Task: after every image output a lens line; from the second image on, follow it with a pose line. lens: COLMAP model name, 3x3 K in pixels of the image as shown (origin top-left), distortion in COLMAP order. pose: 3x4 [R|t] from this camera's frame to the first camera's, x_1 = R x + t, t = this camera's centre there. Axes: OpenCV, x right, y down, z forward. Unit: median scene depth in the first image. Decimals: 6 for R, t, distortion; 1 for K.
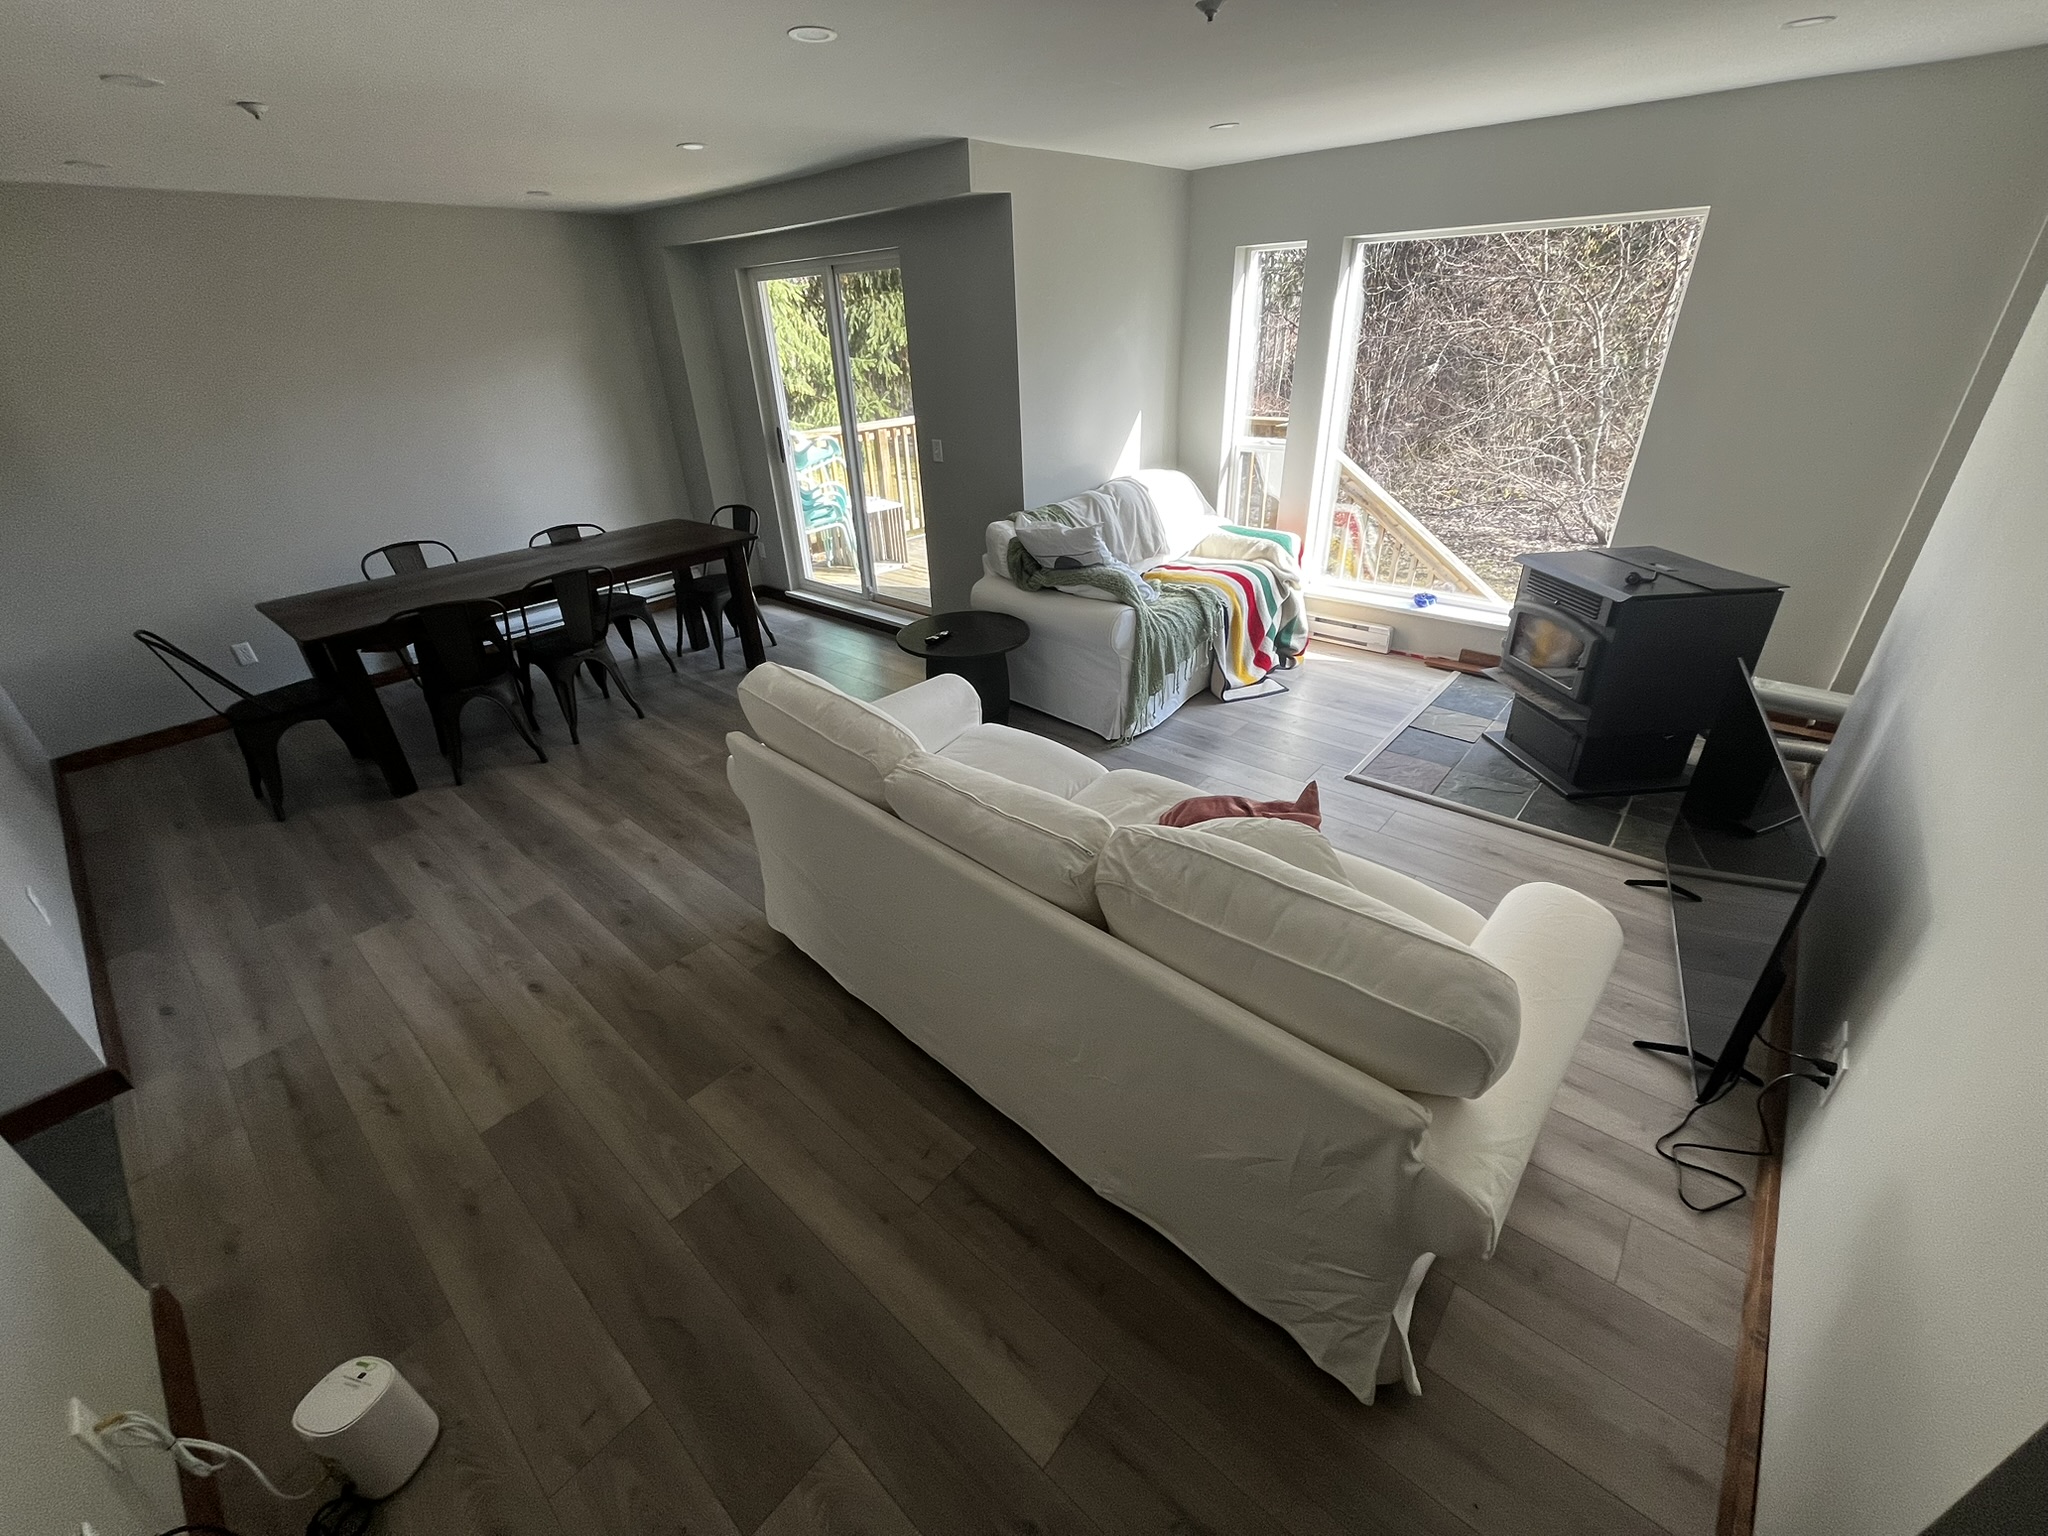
lens RADIAL K [[825.8, 0, 1026.4], [0, 825.8, 764.5], [0, 0, 1]] dist [-0.000352, -0.000168]
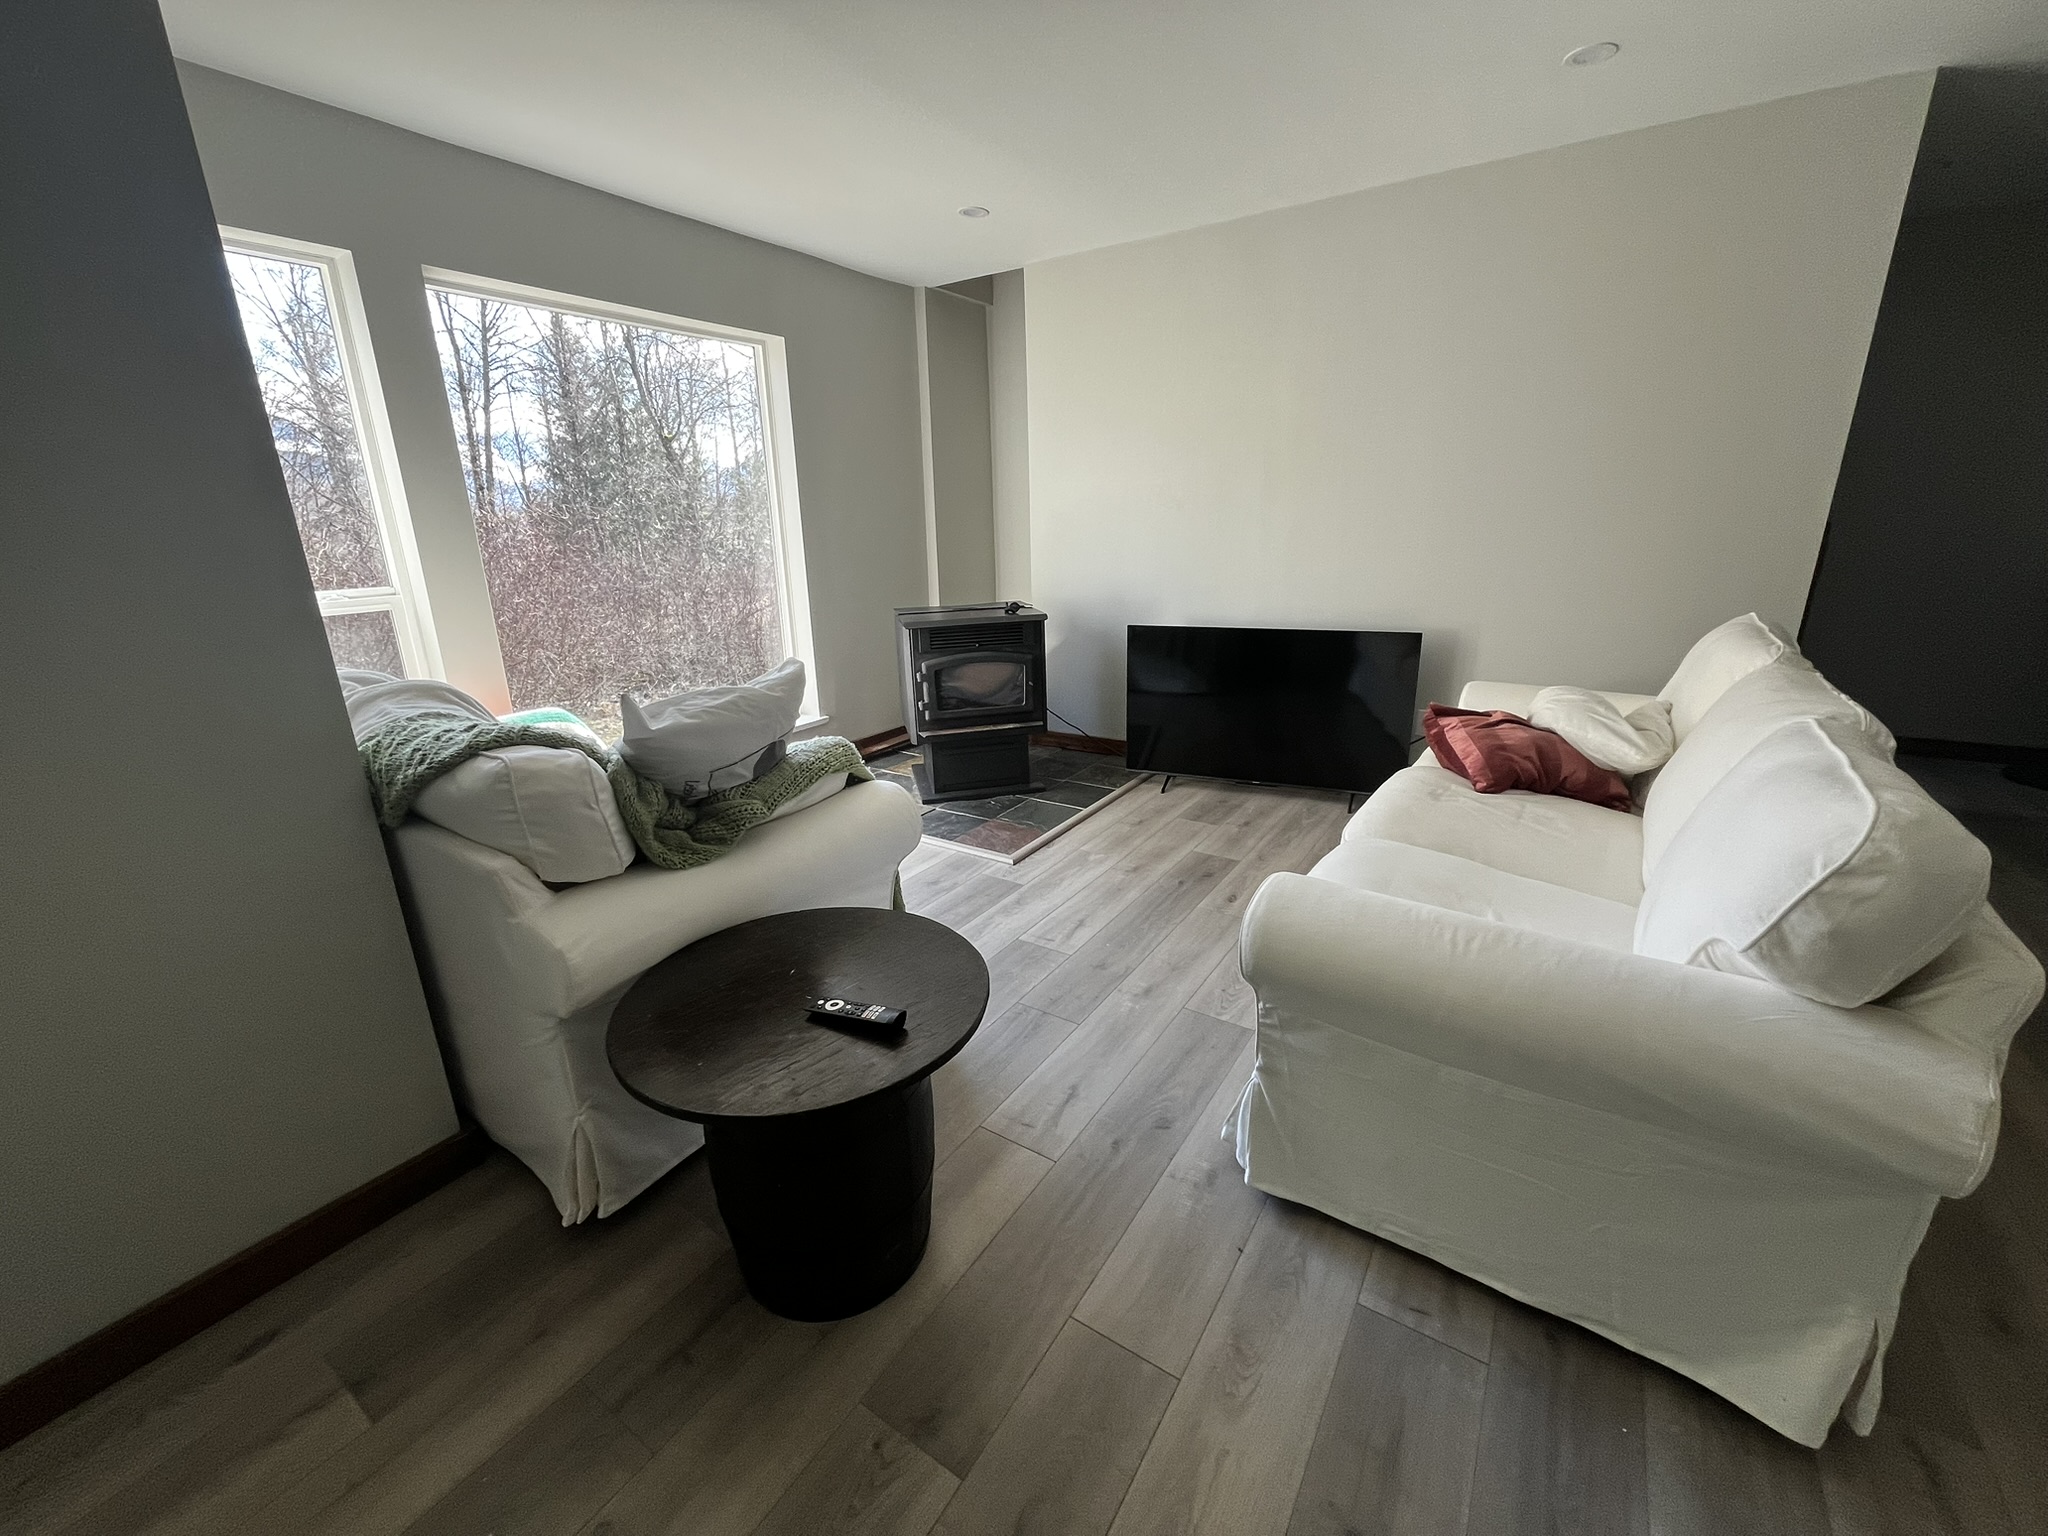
lens RADIAL K [[826.5, 0, 1021.1], [0, 826.5, 766.0], [0, 0, 1]] dist [-0.003077, -0.000463]
pose [[-0.131463, -0.249302, 0.959461, -0.463210], [0.499585, 0.819307, 0.281337, -0.332020], [-0.856231, 0.516318, 0.016839, 0.967771]]
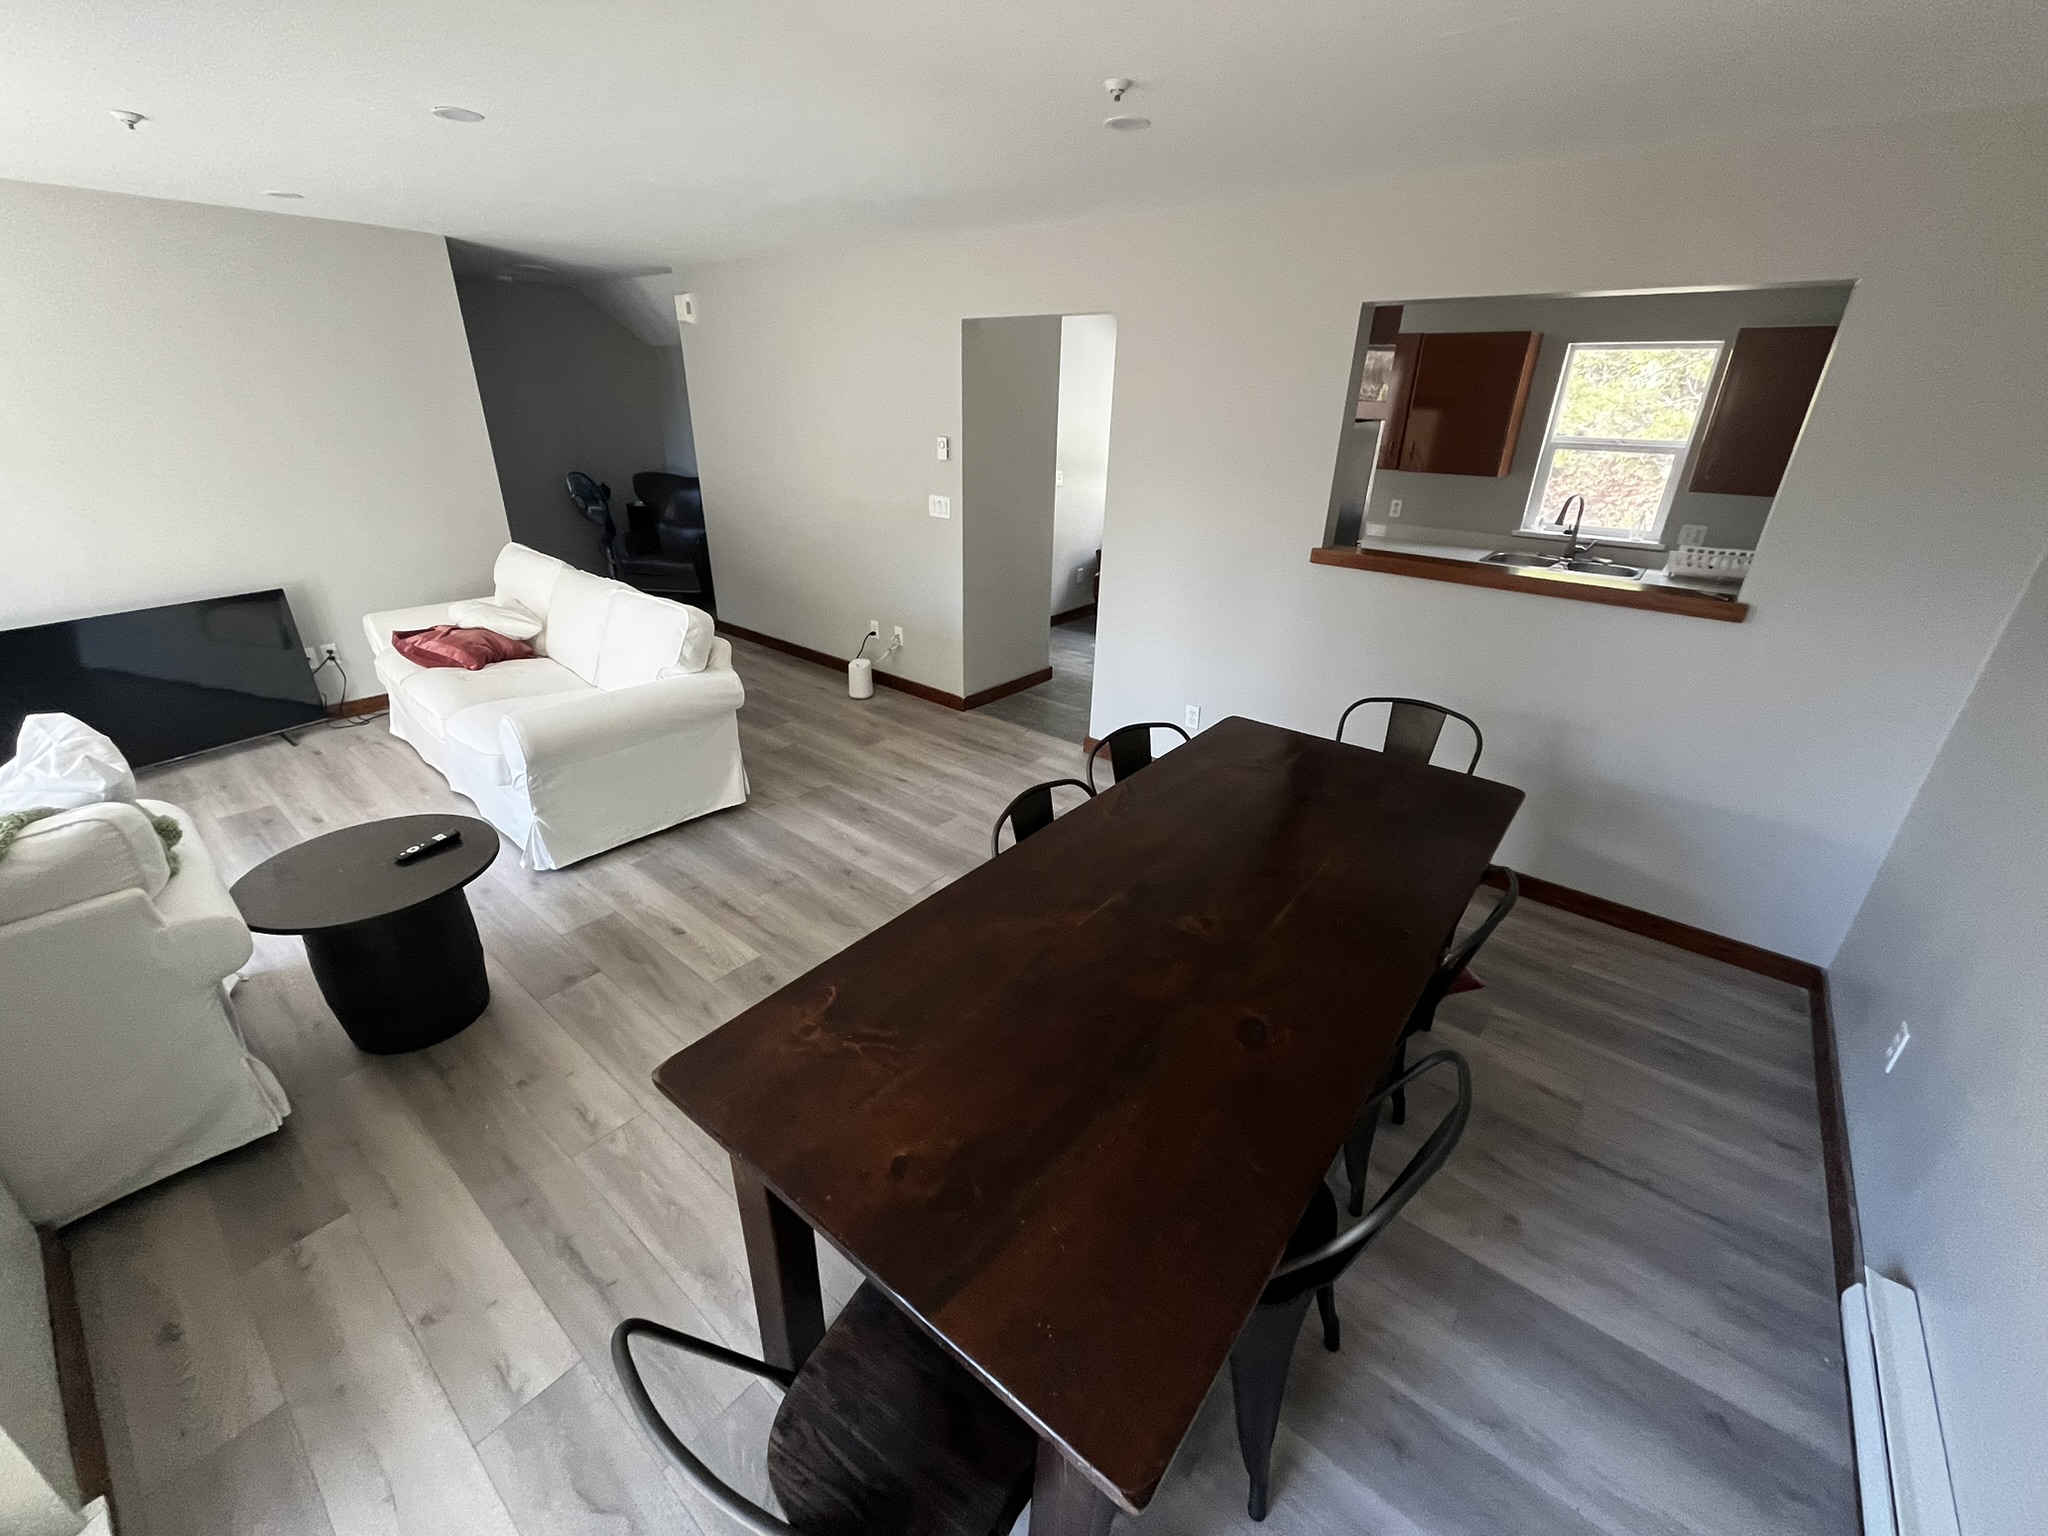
lens RADIAL K [[826.9, 0, 1021.6], [0, 826.9, 765.2], [0, 0, 1]] dist [-0.002239, -0.000531]
pose [[-0.999408, 0.027457, -0.020719, -0.606111], [0.000001, 0.602384, 0.798207, -0.769715], [0.034397, 0.797734, -0.602027, 1.483066]]
